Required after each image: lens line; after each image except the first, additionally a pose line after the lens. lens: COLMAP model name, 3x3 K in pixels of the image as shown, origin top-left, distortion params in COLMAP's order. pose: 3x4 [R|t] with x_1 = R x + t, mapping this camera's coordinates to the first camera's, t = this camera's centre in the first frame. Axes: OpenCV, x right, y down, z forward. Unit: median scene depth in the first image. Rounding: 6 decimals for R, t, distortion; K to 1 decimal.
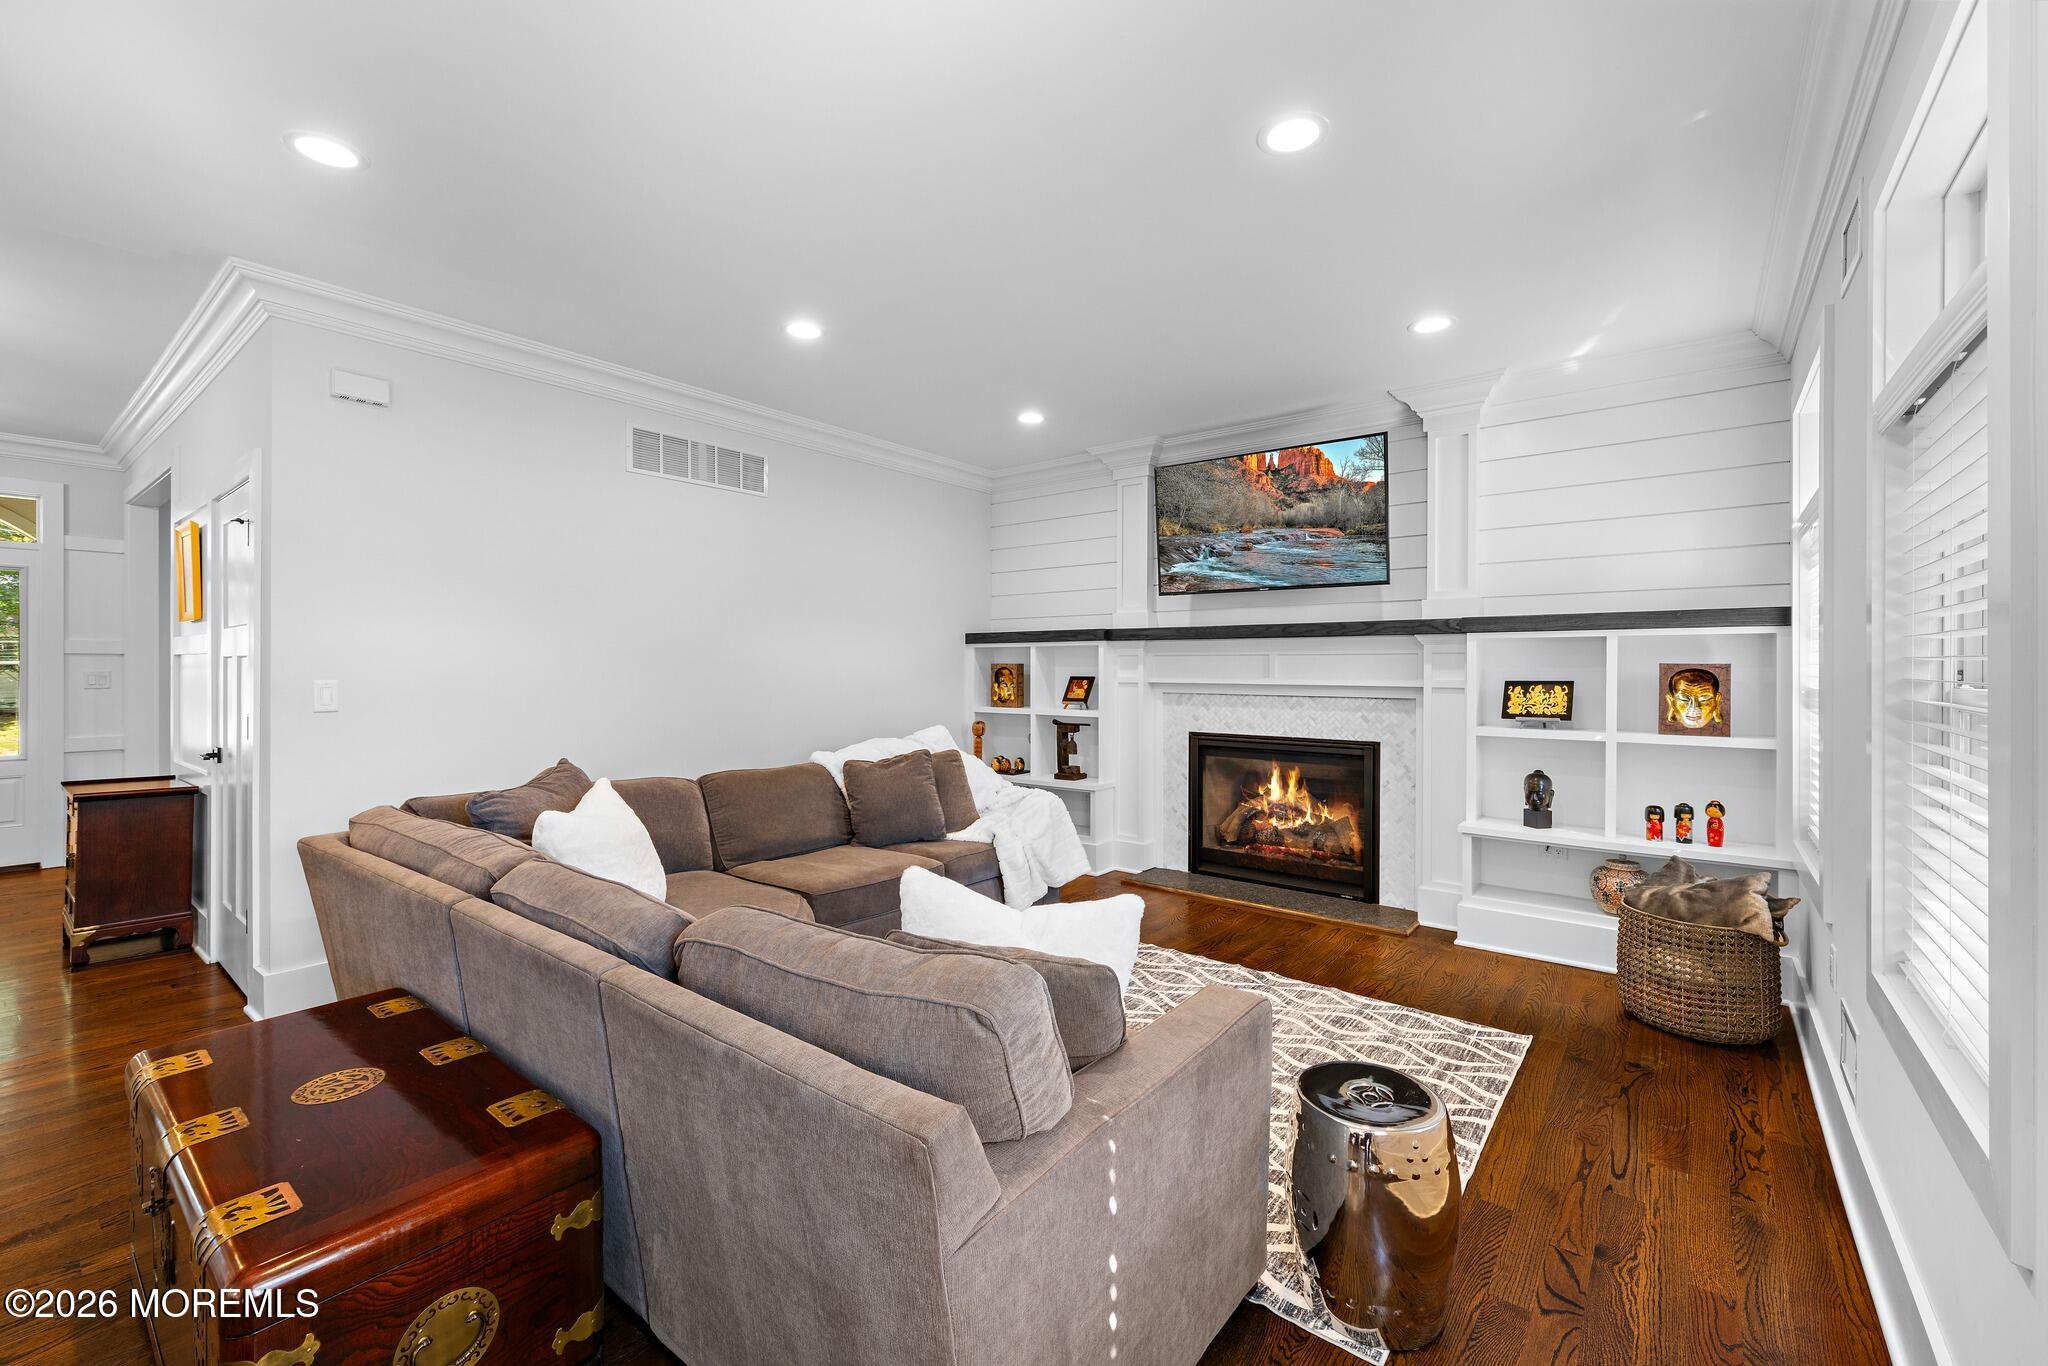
lens RADIAL K [[839.9, 0, 1032.2], [0, 839.9, 670.5], [0, 0, 1]] dist [0.003010, -0.002067]
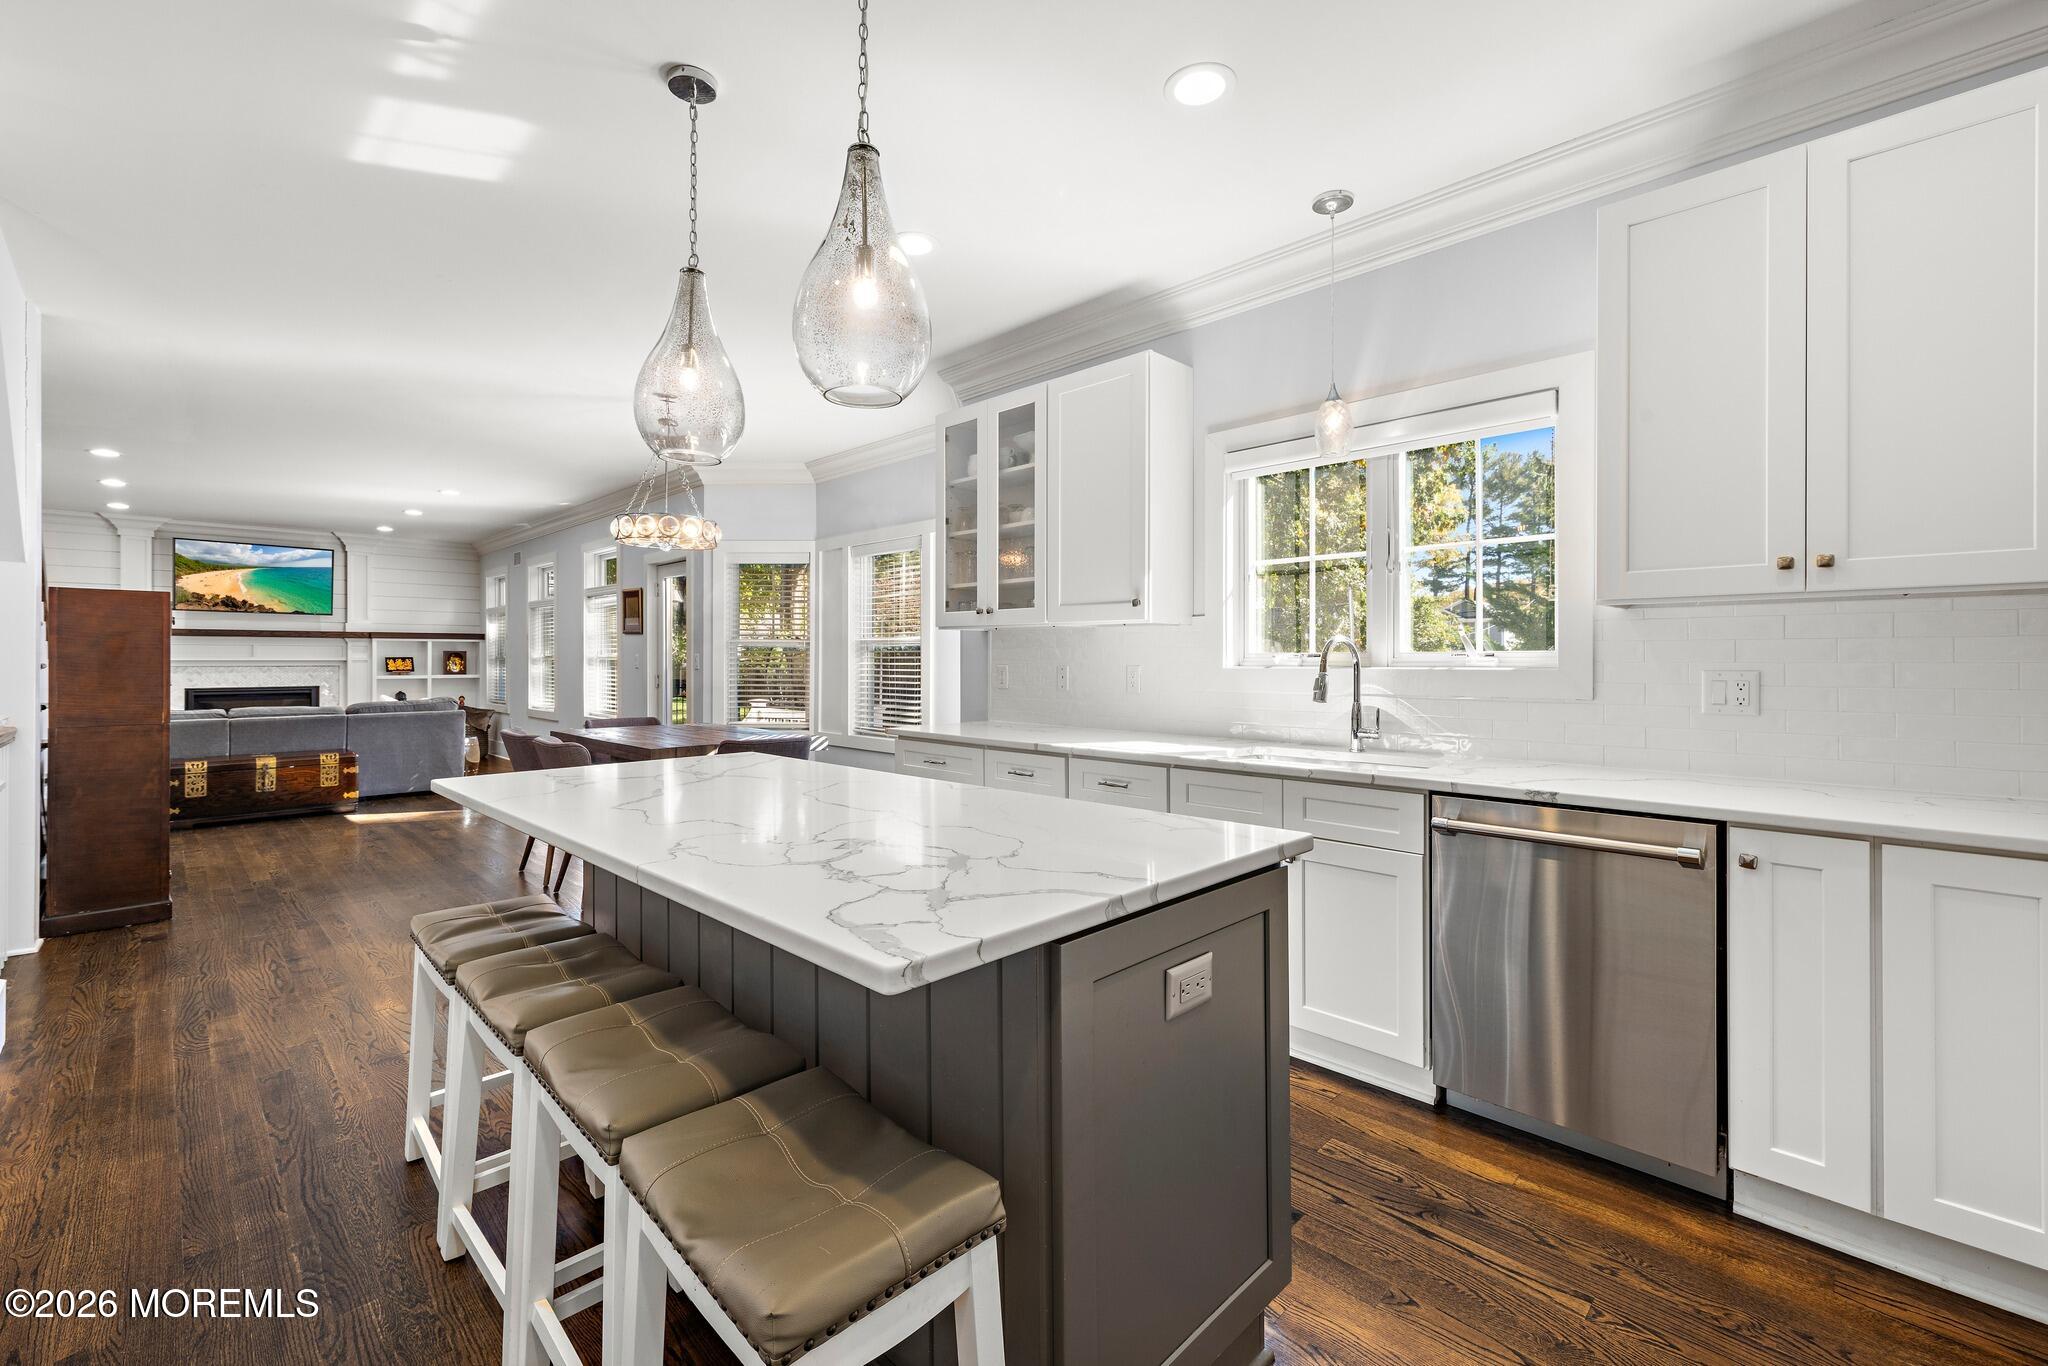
lens RADIAL K [[839.9, 0, 1022.2], [0, 839.9, 653.7], [0, 0, 1]] dist [0.003010, -0.002067]
pose [[0.115981, 0.003133, 0.993246, -1.751261], [0.005247, 0.999979, -0.003767, 0.021190], [-0.993238, 0.005649, 0.115962, -1.217631]]
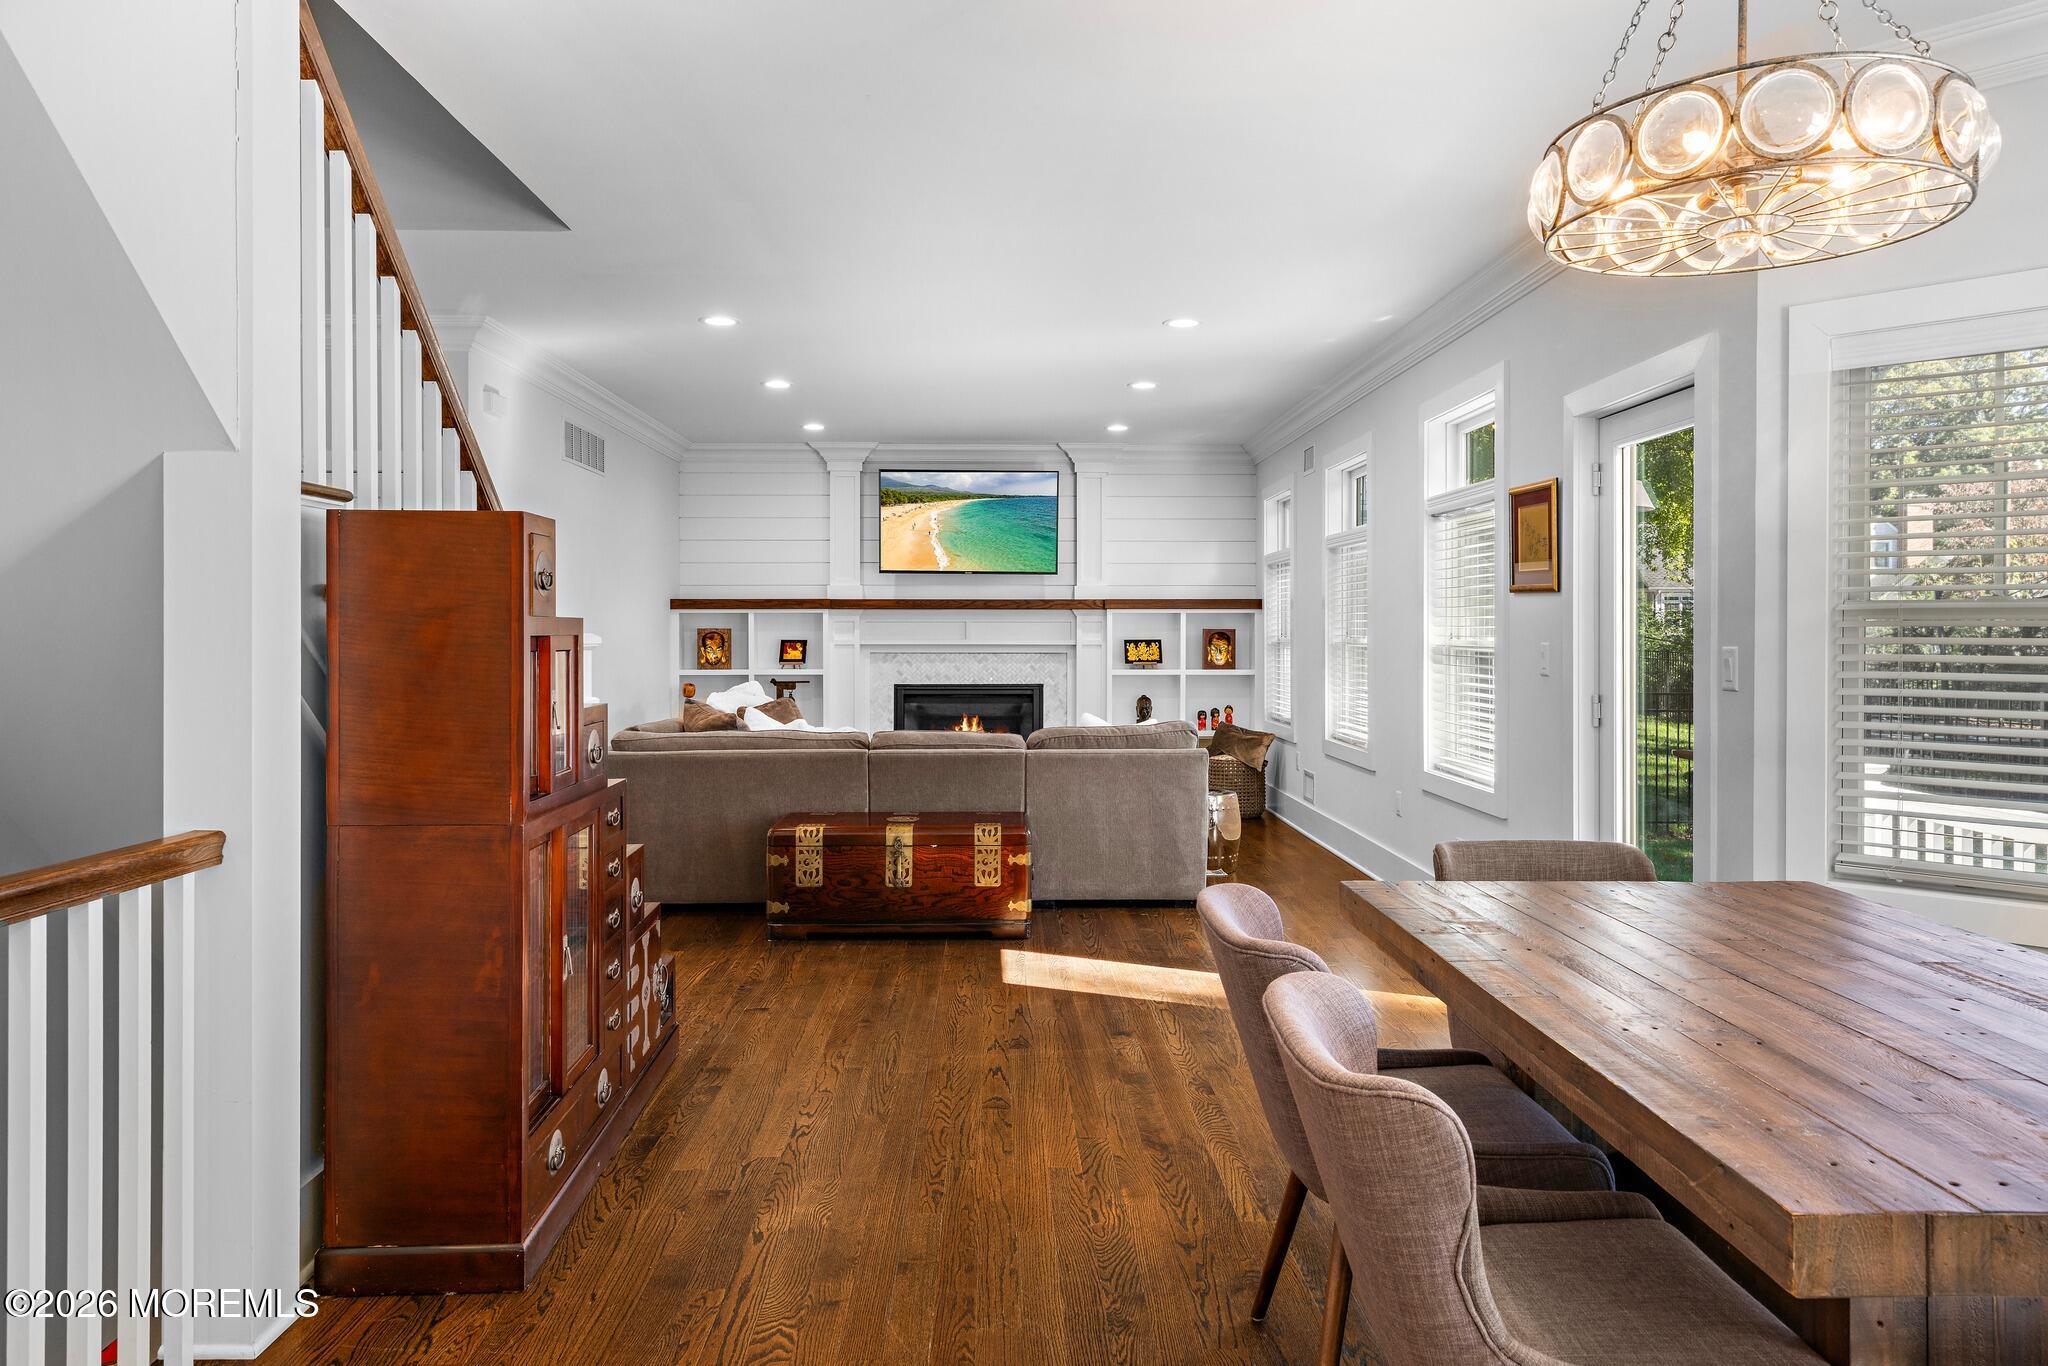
lens RADIAL K [[1311.4, 0, 1029.0], [0, 1311.4, 640.6], [0, 0, 1]] dist [0.011277, -0.001369]
pose [[0.774146, -0.005663, 0.632982, -1.132596], [0.004090, 0.999984, 0.003945, 0.003399], [-0.632994, -0.000465, 0.774157, -0.789234]]
